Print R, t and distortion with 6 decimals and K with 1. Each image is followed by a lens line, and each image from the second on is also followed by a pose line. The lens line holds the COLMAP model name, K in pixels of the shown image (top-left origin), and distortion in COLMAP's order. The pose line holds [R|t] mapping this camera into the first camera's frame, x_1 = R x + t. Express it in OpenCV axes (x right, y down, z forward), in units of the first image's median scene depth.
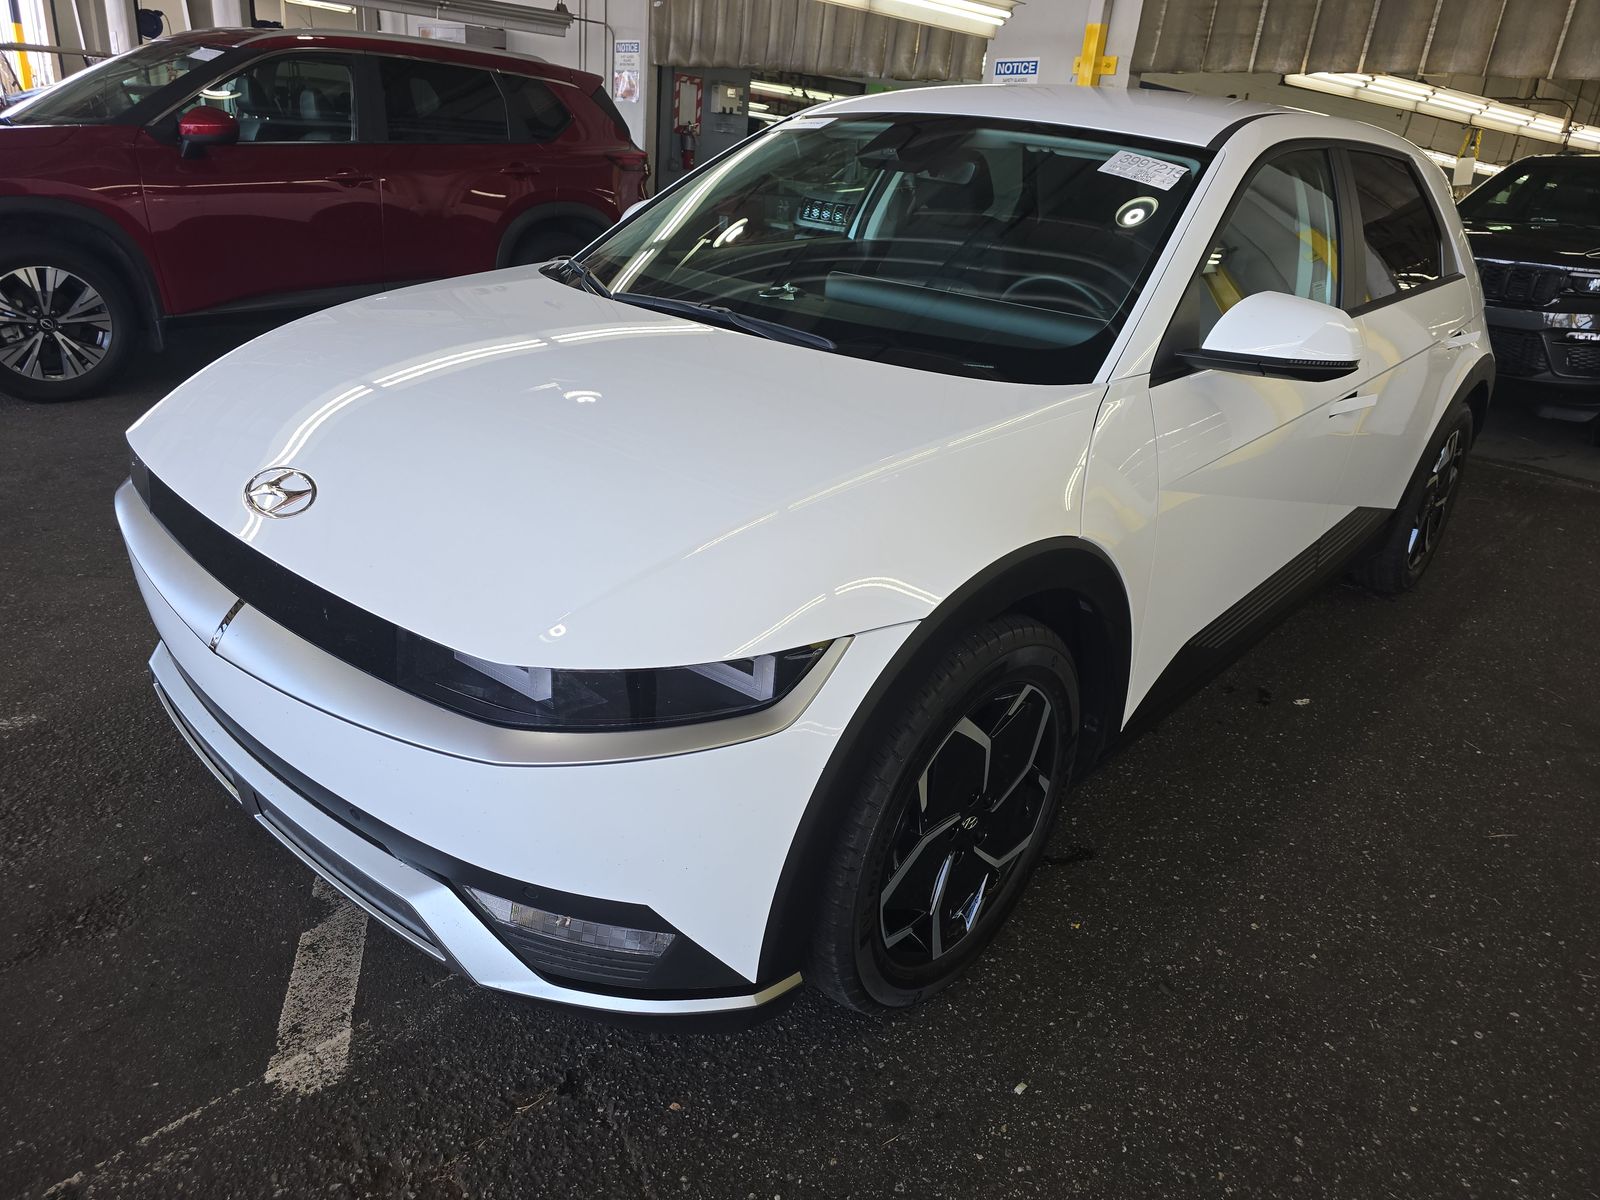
lens RADIAL K [[1056.8, 0, 800.0], [0, 1056.8, 600.0], [0, 0, 1]] dist [0.000102, 0.003943]
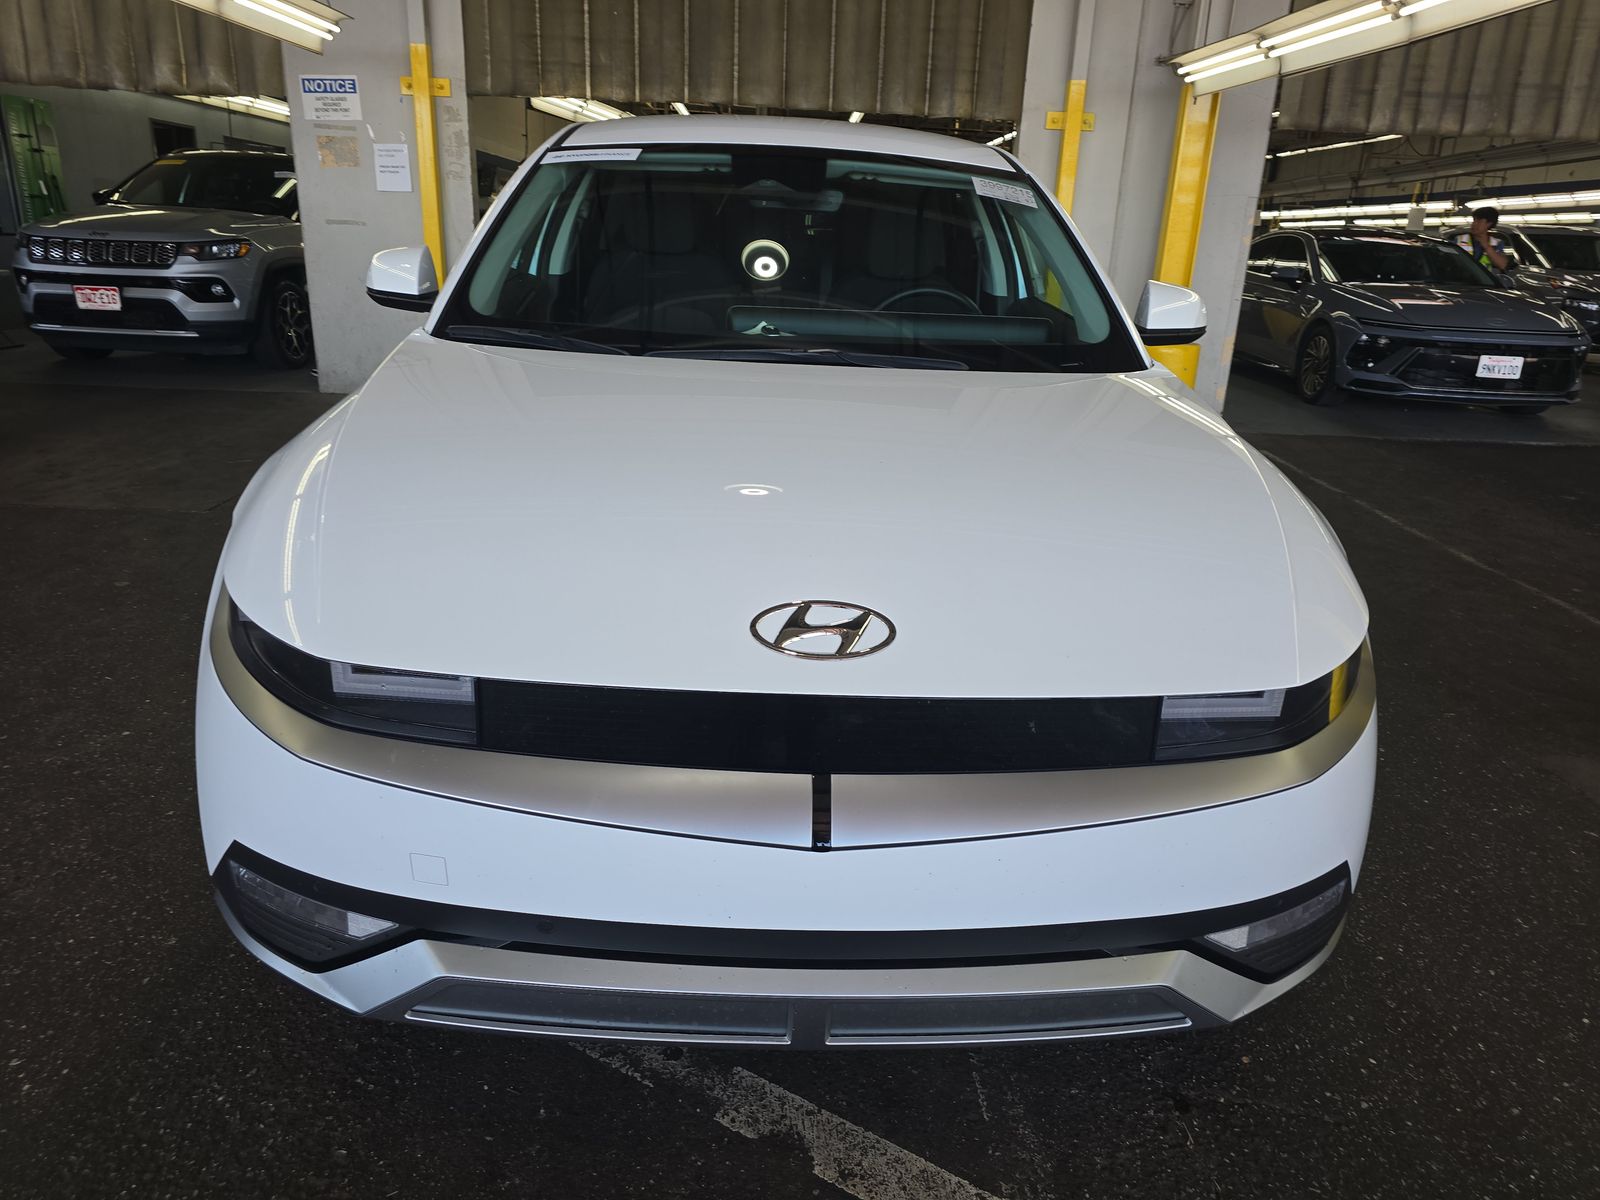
lens RADIAL K [[1070.8, 0, 799.5], [0, 1070.8, 579.9], [0, 0, 1]] dist [0.027620, 0.000228]
pose [[0.768882, -0.242488, 0.591625, -0.174746], [0.265136, 0.962909, 0.050092, -0.030088], [-0.581828, 0.118347, 0.804656, 0.059223]]
